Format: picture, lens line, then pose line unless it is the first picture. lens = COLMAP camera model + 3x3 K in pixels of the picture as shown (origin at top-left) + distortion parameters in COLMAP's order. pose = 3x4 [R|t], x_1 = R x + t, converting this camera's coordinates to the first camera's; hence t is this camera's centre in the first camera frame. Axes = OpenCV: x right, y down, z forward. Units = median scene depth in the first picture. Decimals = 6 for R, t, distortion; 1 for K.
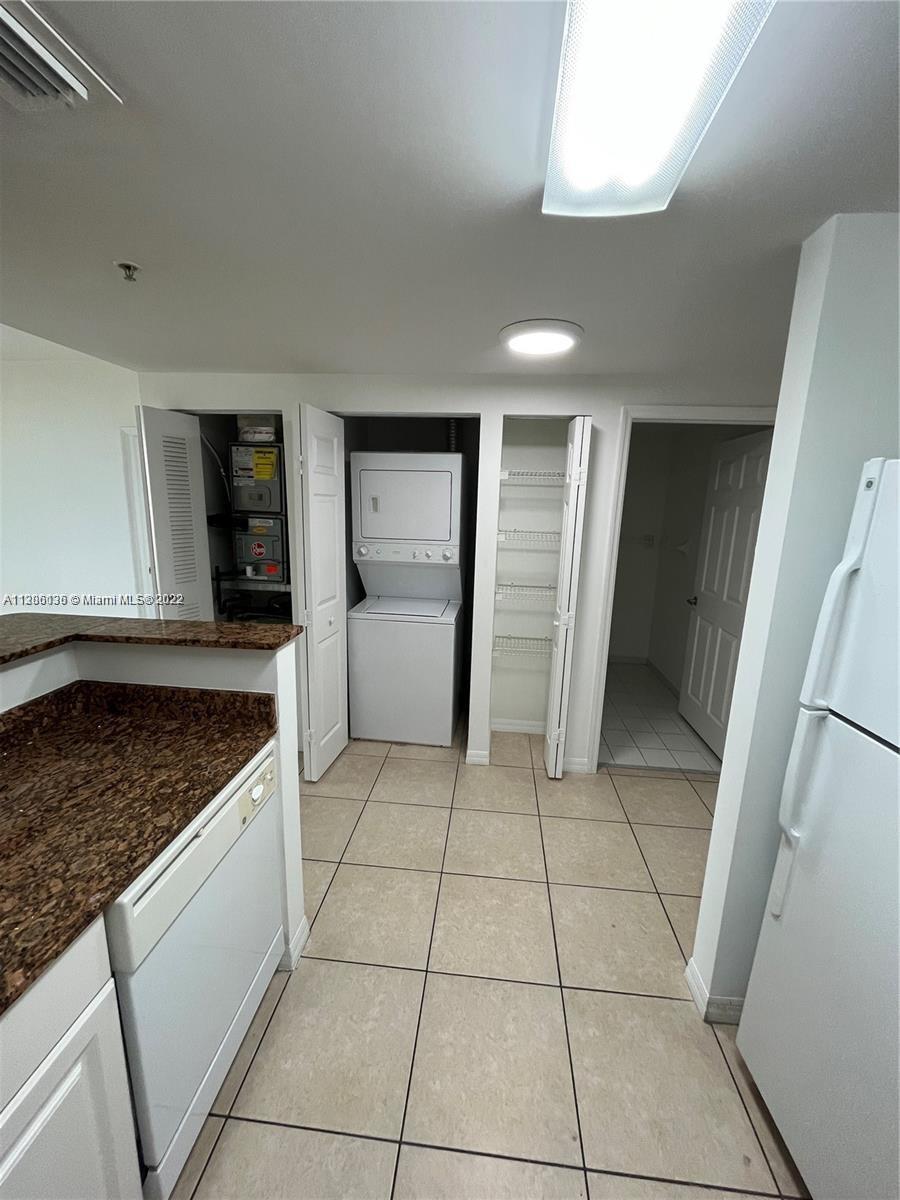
lens RADIAL K [[482.5, 0, 451.4], [0, 482.5, 600.6], [0, 0, 1]] dist [-0.006147, -0.000155]
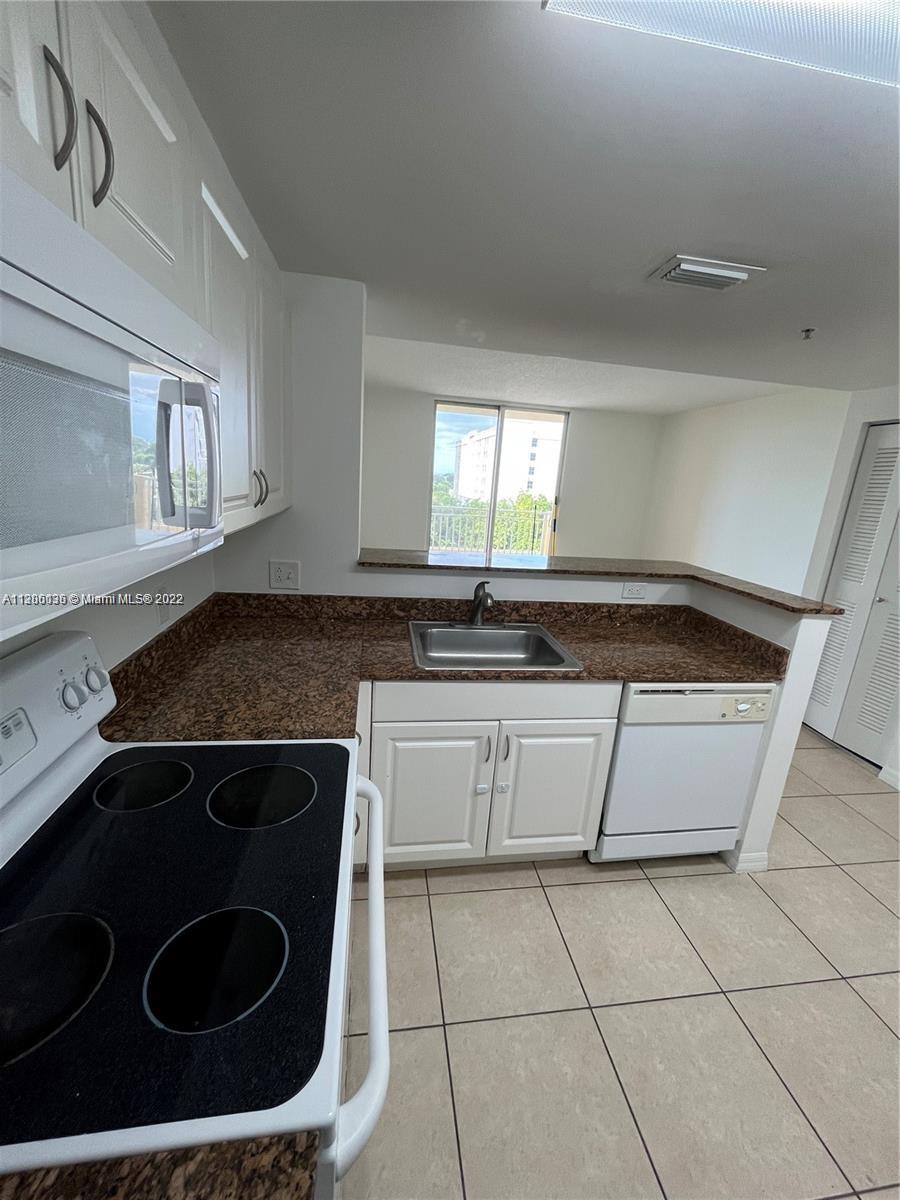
lens RADIAL K [[482.5, 0, 452.0], [0, 482.5, 595.6], [0, 0, 1]] dist [-0.006147, -0.000155]
pose [[0.243427, 0.227182, -0.942938, 0.572025], [-0.254748, 0.953026, 0.163847, 0.075951], [0.935867, 0.200326, 0.289866, -0.221018]]
